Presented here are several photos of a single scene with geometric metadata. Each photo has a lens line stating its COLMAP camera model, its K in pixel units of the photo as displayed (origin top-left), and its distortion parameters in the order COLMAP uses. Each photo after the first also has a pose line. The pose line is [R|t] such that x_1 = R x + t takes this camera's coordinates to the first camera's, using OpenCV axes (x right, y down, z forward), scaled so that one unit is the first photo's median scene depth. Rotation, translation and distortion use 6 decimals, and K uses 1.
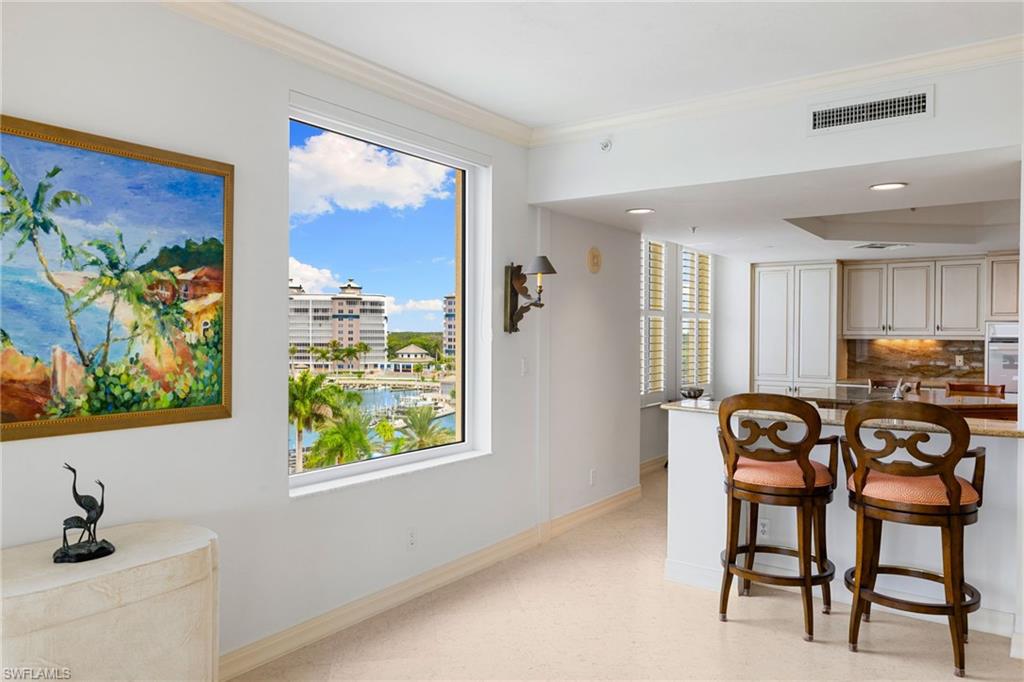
lens RADIAL K [[733.8, 0, 512.0], [0, 733.8, 341.0], [0, 0, 1]] dist [0.002246, 0.001080]
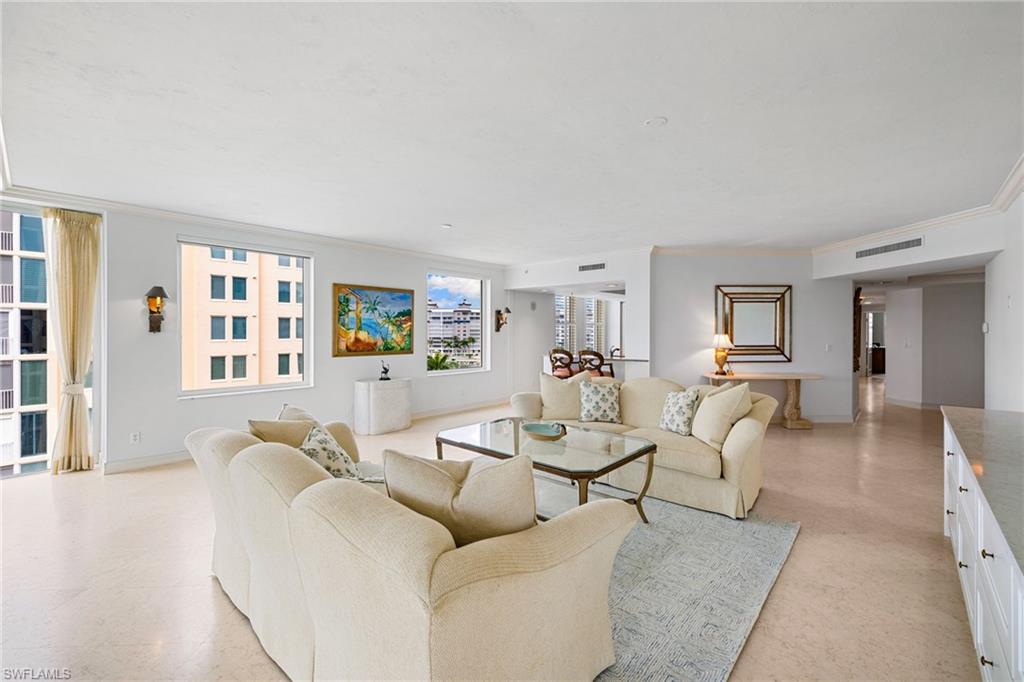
lens RADIAL K [[436.1, 0, 510.3], [0, 436.1, 327.7], [0, 0, 1]] dist [0.000218, 0.000358]
pose [[0.993886, -0.003521, -0.110355, 0.405598], [0.001436, 0.999819, -0.018967, 0.009686], [0.110402, 0.018693, 0.993711, -1.307868]]
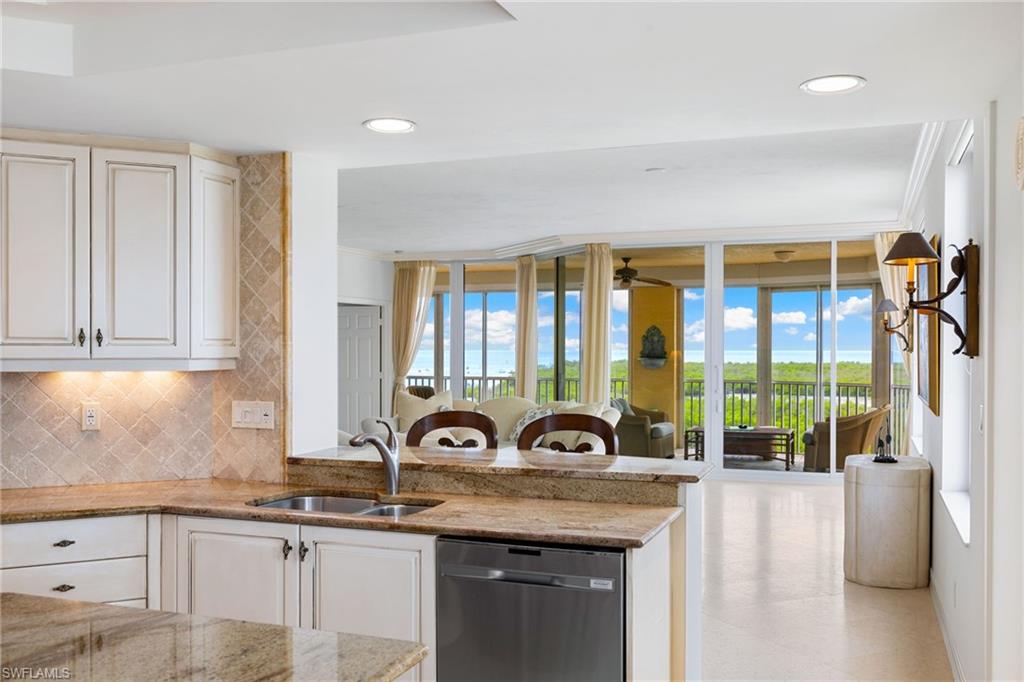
lens RADIAL K [[960.8, 0, 512.7], [0, 960.8, 354.7], [0, 0, 1]] dist [0.000862, 0.002992]
pose [[-0.966205, -0.001737, -0.257768, 0.870765], [-0.006110, 0.999851, 0.016162, -0.035385], [0.257701, 0.017190, -0.966072, 2.589885]]
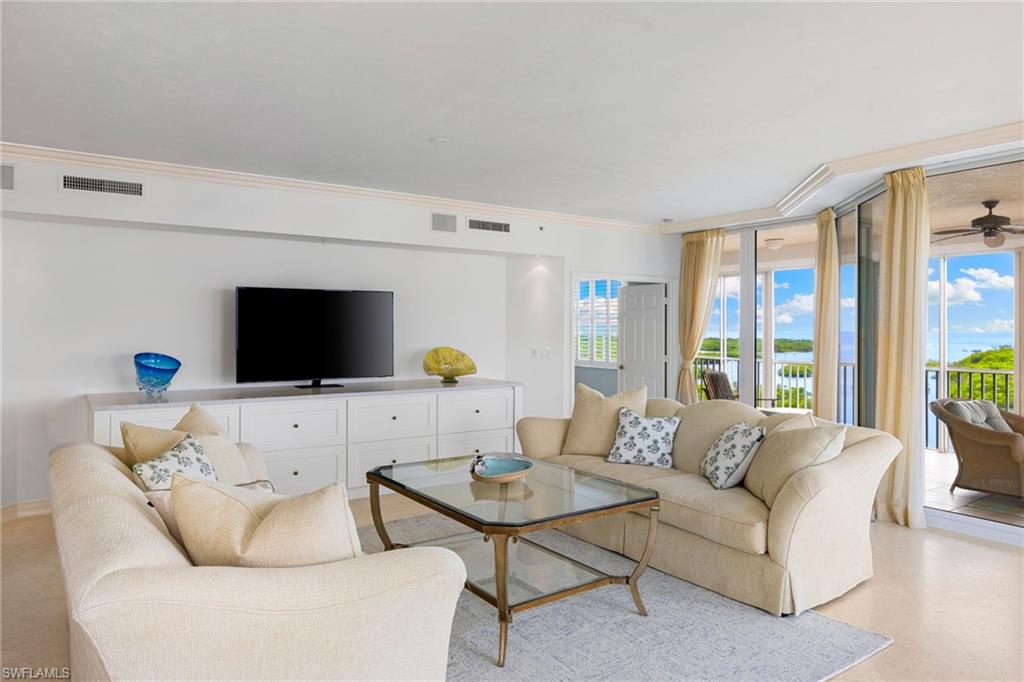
lens RADIAL K [[661.7, 0, 508.4], [0, 661.7, 324.1], [0, 0, 1]] dist [-0.001704, 0.001258]
pose [[-0.936750, -0.003693, 0.349980, -0.072933], [-0.002658, 0.999991, 0.003437, -0.018779], [-0.349989, 0.002289, -0.936751, 0.982036]]
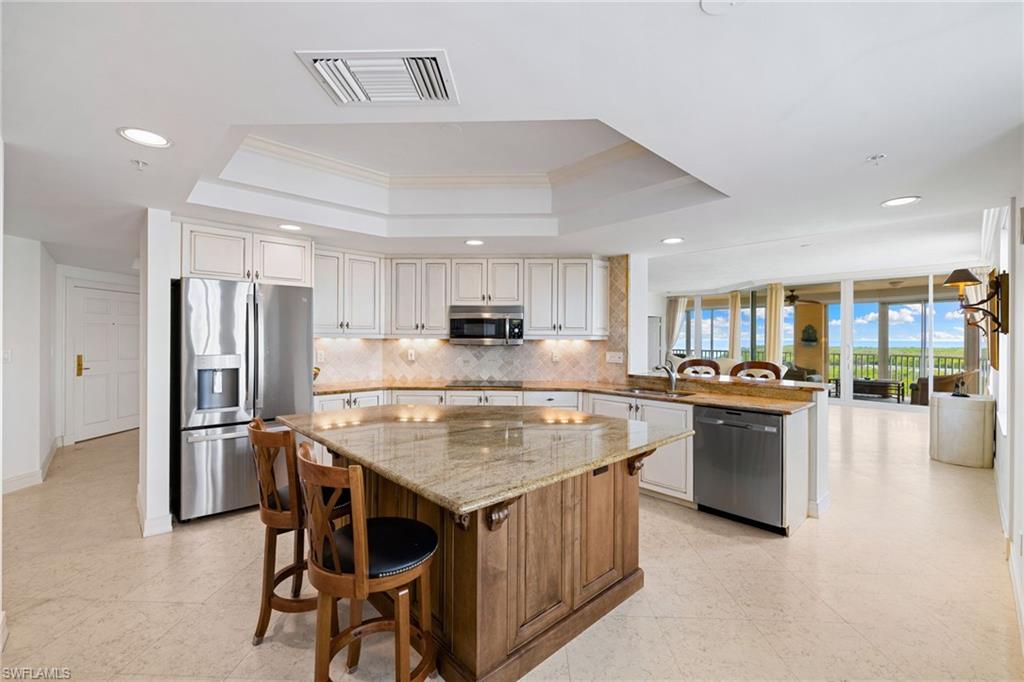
lens RADIAL K [[431.6, 0, 507.9], [0, 431.6, 337.2], [0, 0, 1]] dist [0.001463, 0.000323]
pose [[-0.978323, -0.006371, 0.206988, 0.929816], [-0.004466, 0.999943, 0.009673, -0.013432], [-0.207038, 0.008539, -0.978296, 2.799902]]
